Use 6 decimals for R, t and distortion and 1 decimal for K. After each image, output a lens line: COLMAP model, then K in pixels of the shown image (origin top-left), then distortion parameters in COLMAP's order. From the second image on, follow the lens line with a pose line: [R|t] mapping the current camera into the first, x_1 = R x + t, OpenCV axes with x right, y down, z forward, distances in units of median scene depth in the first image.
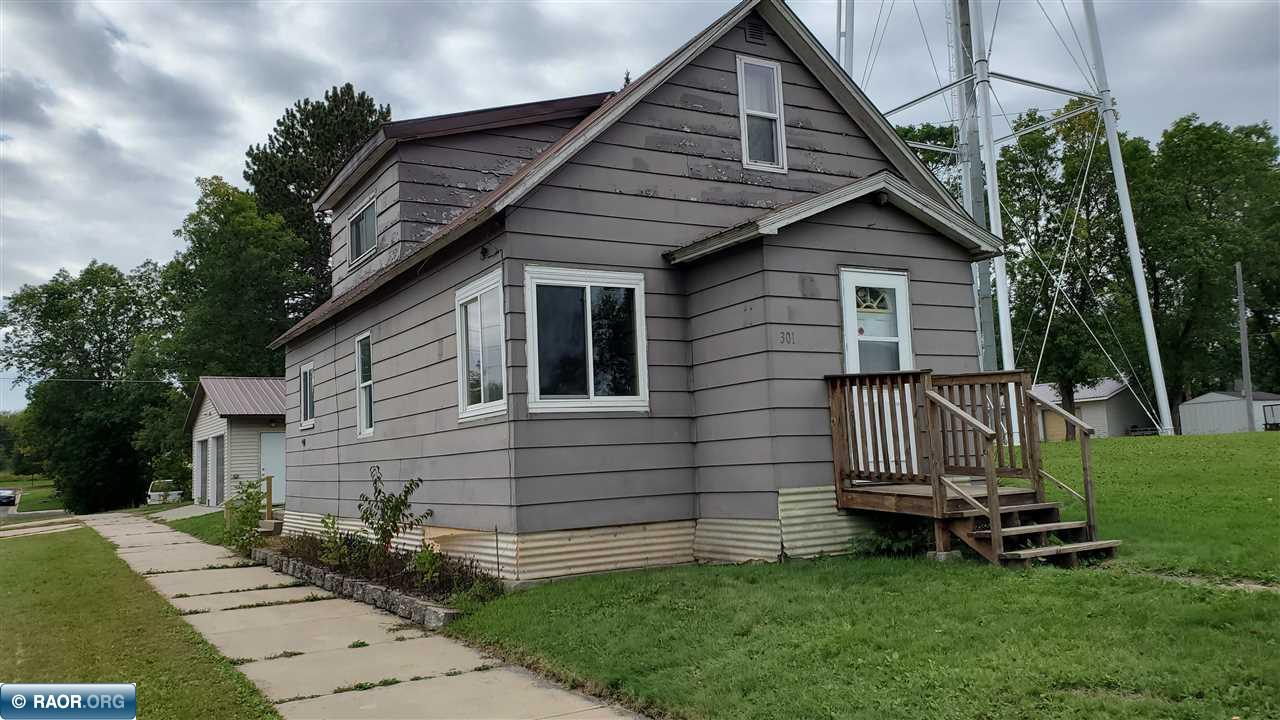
lens RADIAL K [[1026.3, 0, 638.2], [0, 1026.3, 384.6], [0, 0, 1]] dist [0.055682, -0.001580]
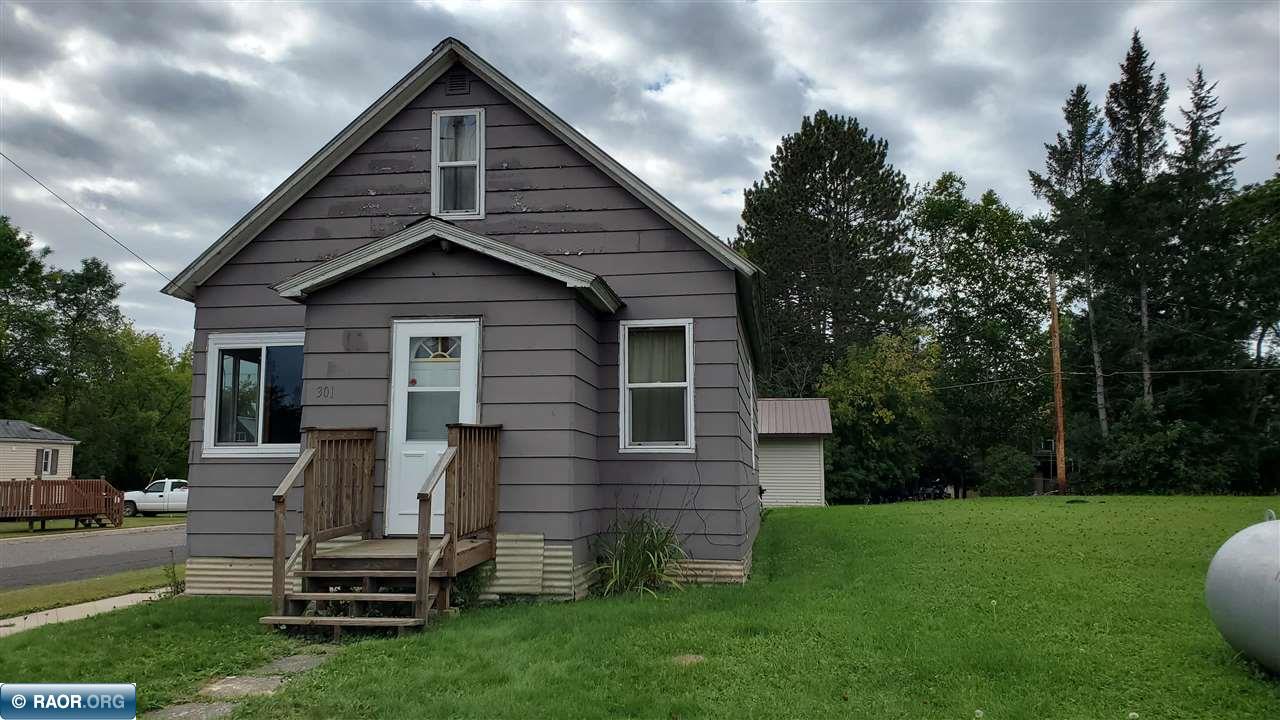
lens RADIAL K [[1037.6, 0, 641.3], [0, 1037.6, 422.1], [0, 0, 1]] dist [0.016268, 0.000988]
pose [[0.794647, 0.001572, -0.607069, 0.969042], [0.013367, 0.999709, 0.020086, -0.029326], [0.606924, -0.024076, 0.794395, 0.321022]]
